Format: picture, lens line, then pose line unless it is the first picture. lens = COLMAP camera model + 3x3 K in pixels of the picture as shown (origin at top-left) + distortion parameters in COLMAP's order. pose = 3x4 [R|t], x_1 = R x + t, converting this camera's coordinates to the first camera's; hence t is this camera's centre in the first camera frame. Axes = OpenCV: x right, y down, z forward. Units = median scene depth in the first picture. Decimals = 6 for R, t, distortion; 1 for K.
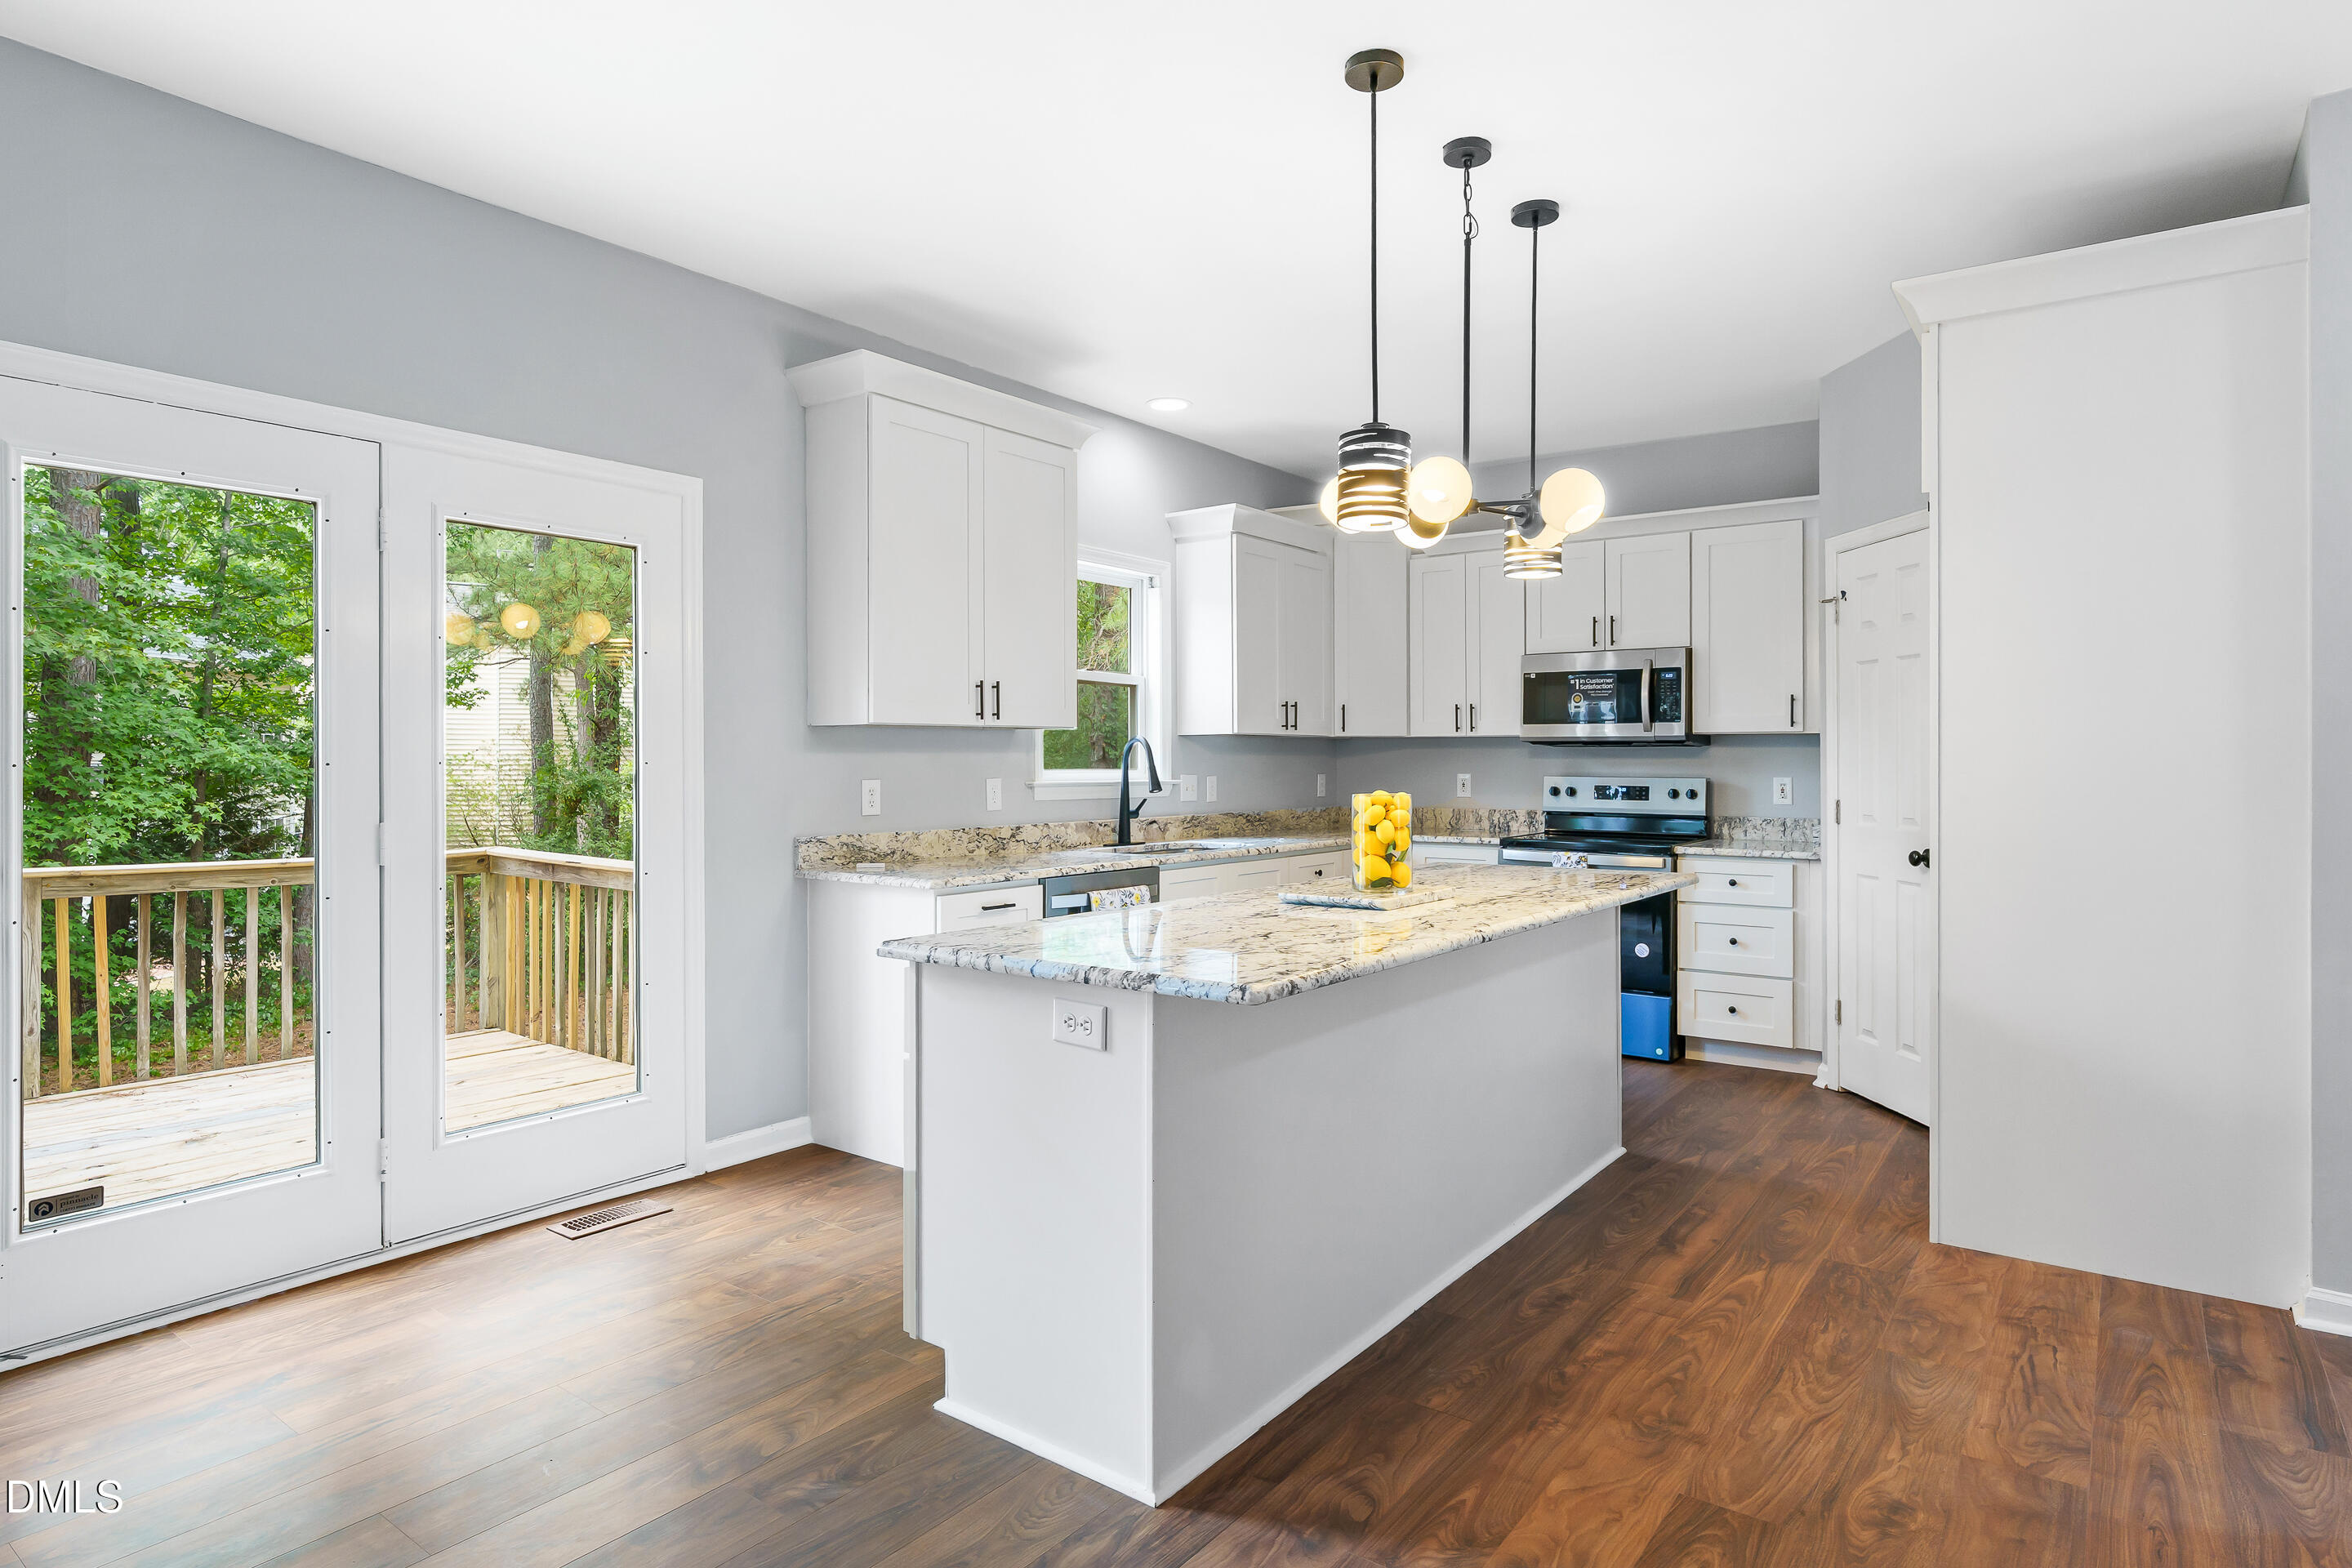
lens RADIAL K [[1286.5, 0, 1201.0], [0, 1286.5, 762.0], [0, 0, 1]] dist [-0.000952, 0.000848]
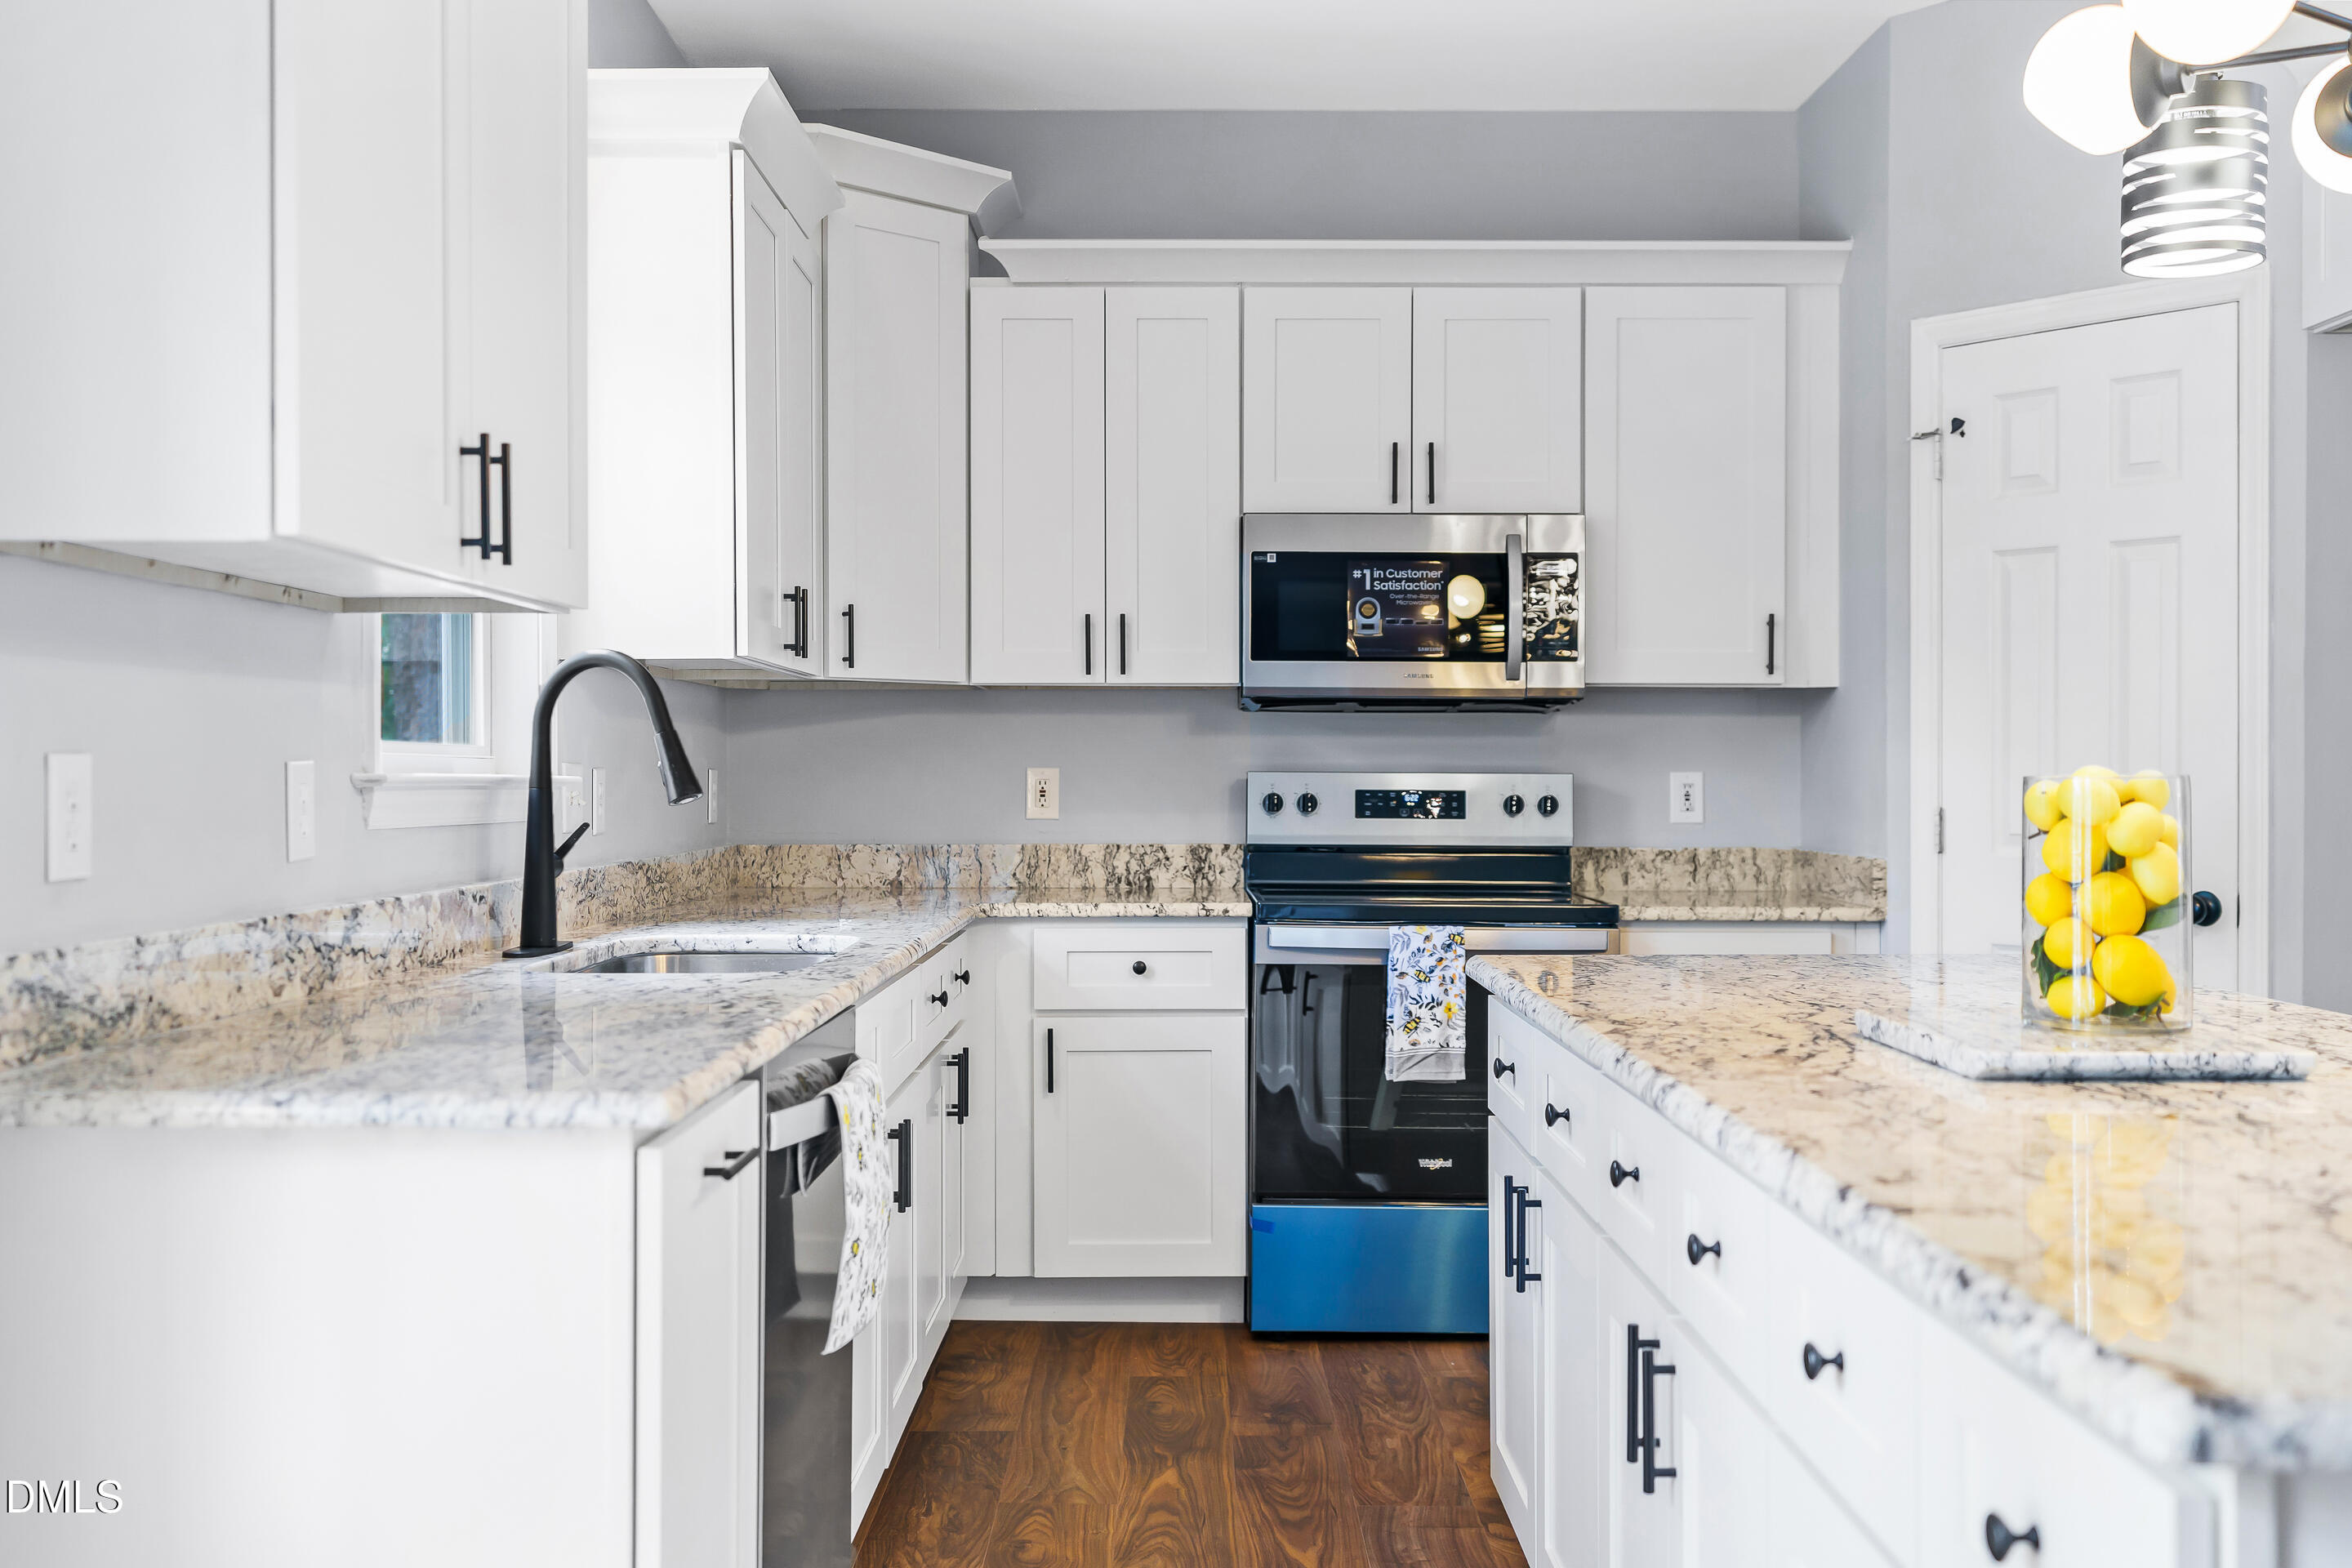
lens RADIAL K [[2303.6, 0, 1176.0], [0, 2303.6, 784.0], [0, 0, 1]] dist [0.011901, -0.002041]
pose [[0.807696, -0.000794, 0.589599, -0.277431], [-0.000571, 0.999998, 0.002130, 0.014718], [-0.589599, -0.002057, 0.807694, 0.346074]]
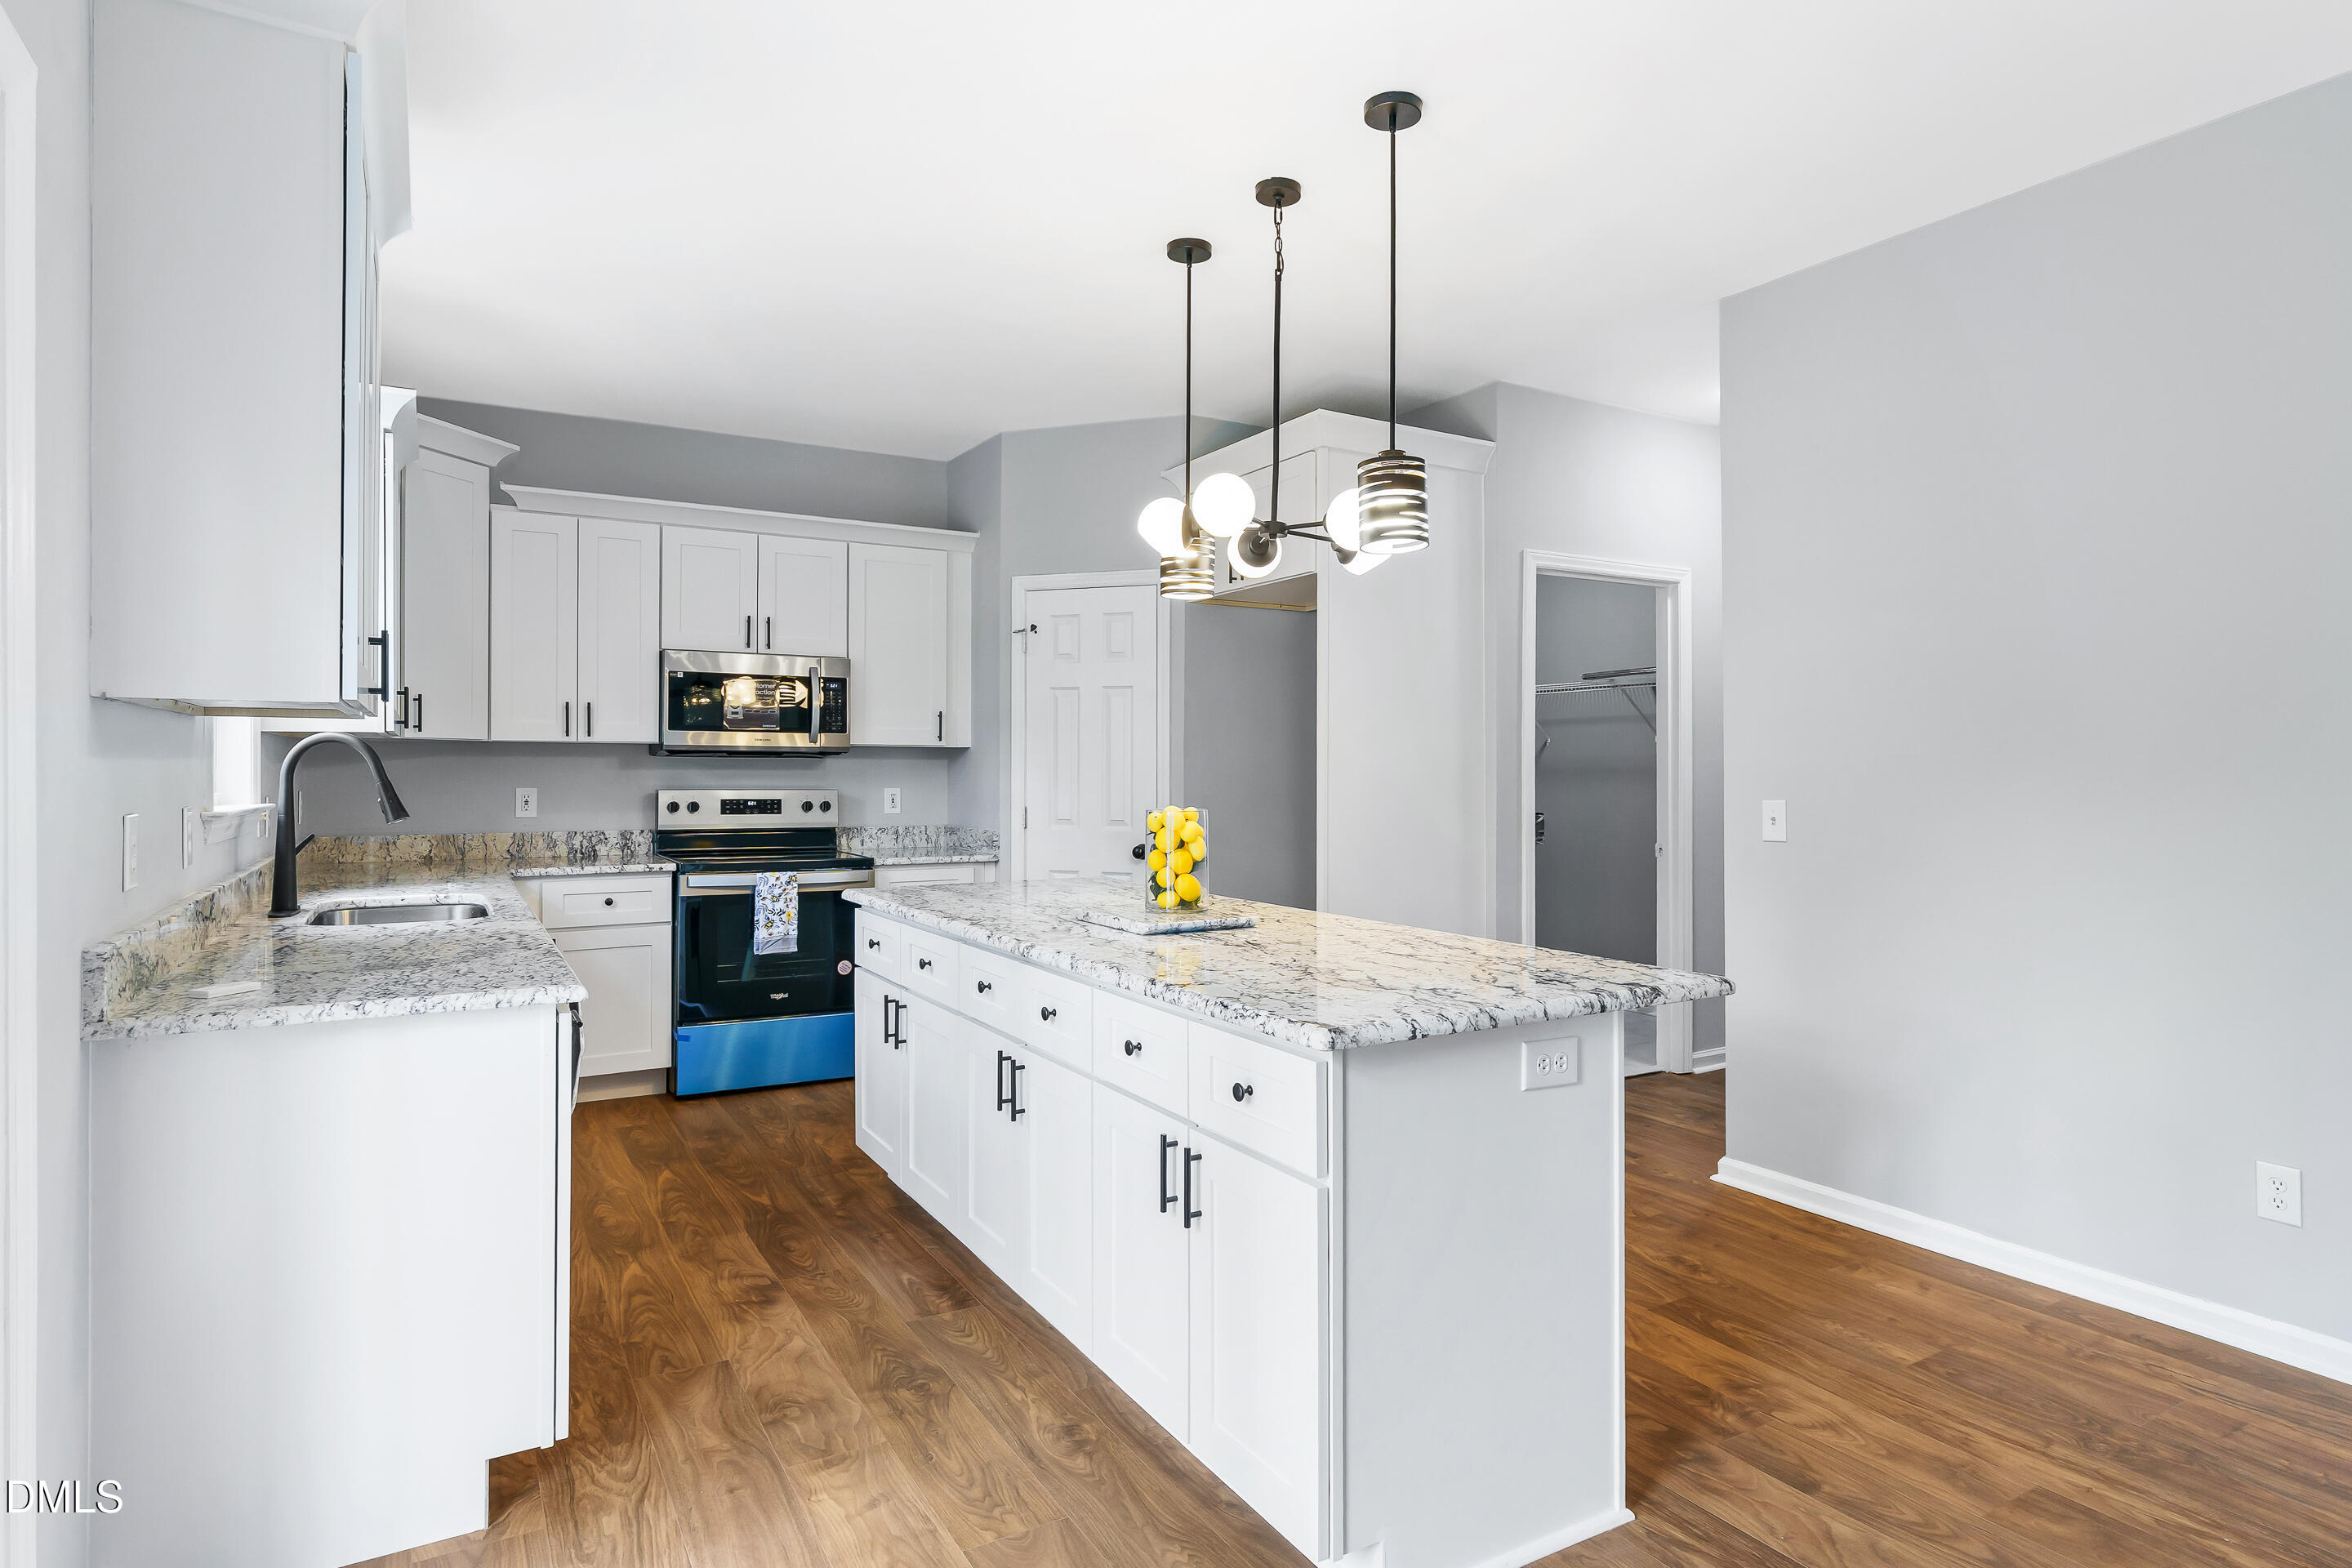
lens RADIAL K [[1286.5, 0, 1201.0], [0, 1286.5, 762.0], [0, 0, 1]] dist [-0.000952, 0.000848]
pose [[0.389462, 0.007189, 0.921014, -0.416150], [-0.001095, 0.999972, -0.007343, -0.001980], [-0.921042, 0.001851, 0.389459, 0.347435]]
